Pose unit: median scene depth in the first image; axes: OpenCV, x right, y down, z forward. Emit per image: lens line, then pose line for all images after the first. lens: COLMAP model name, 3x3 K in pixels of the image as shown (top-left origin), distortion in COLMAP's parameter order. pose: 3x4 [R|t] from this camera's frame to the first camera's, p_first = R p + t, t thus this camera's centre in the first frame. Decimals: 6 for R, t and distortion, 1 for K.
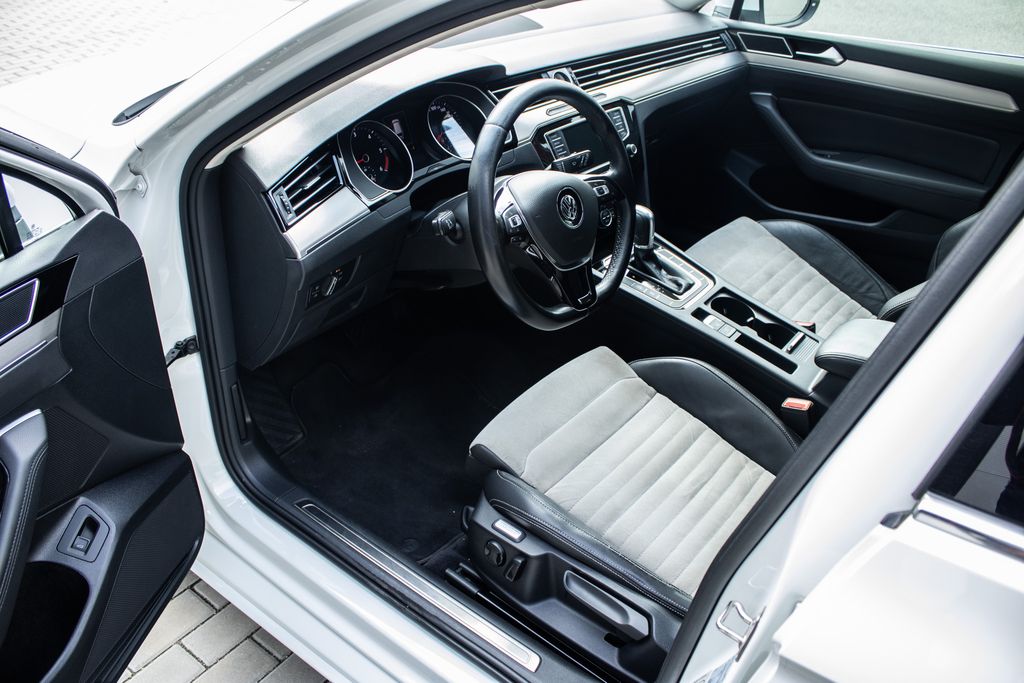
lens RADIAL K [[834.4, 0, 515.7], [0, 834.4, 353.4], [0, 0, 1]] dist [-0.175804, 0.143514]
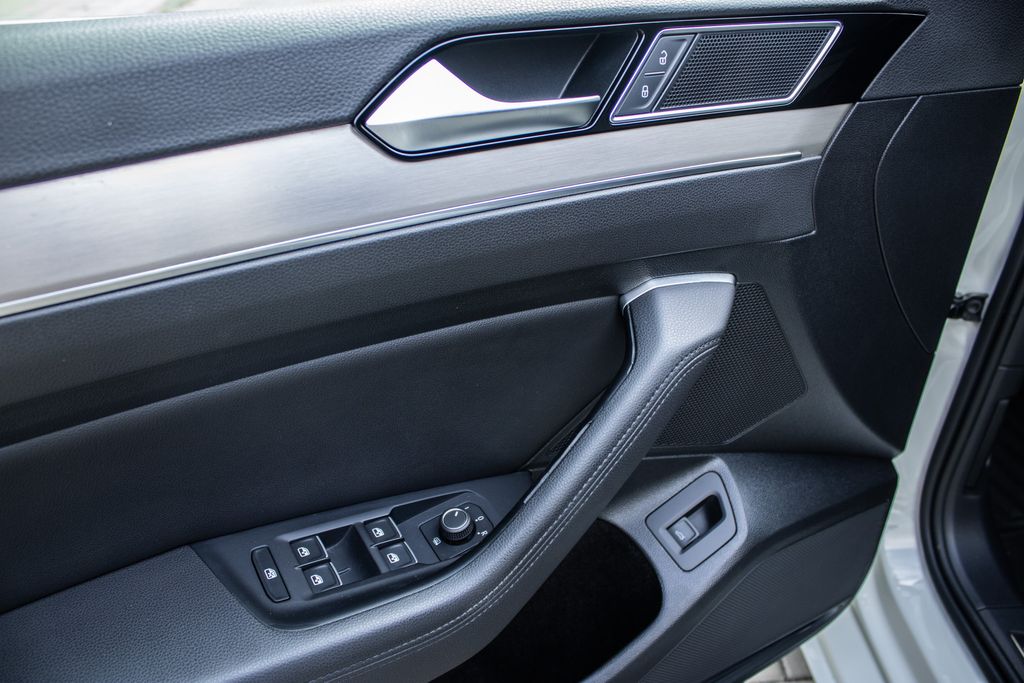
lens RADIAL K [[834.4, 0, 515.7], [0, 834.4, 353.4], [0, 0, 1]] dist [-0.175804, 0.143514]
pose [[0.651757, 0.381702, -0.655375, -0.284745], [-0.388261, 0.910227, 0.144014, 0.084094], [0.651510, 0.160595, 0.741447, 0.462795]]
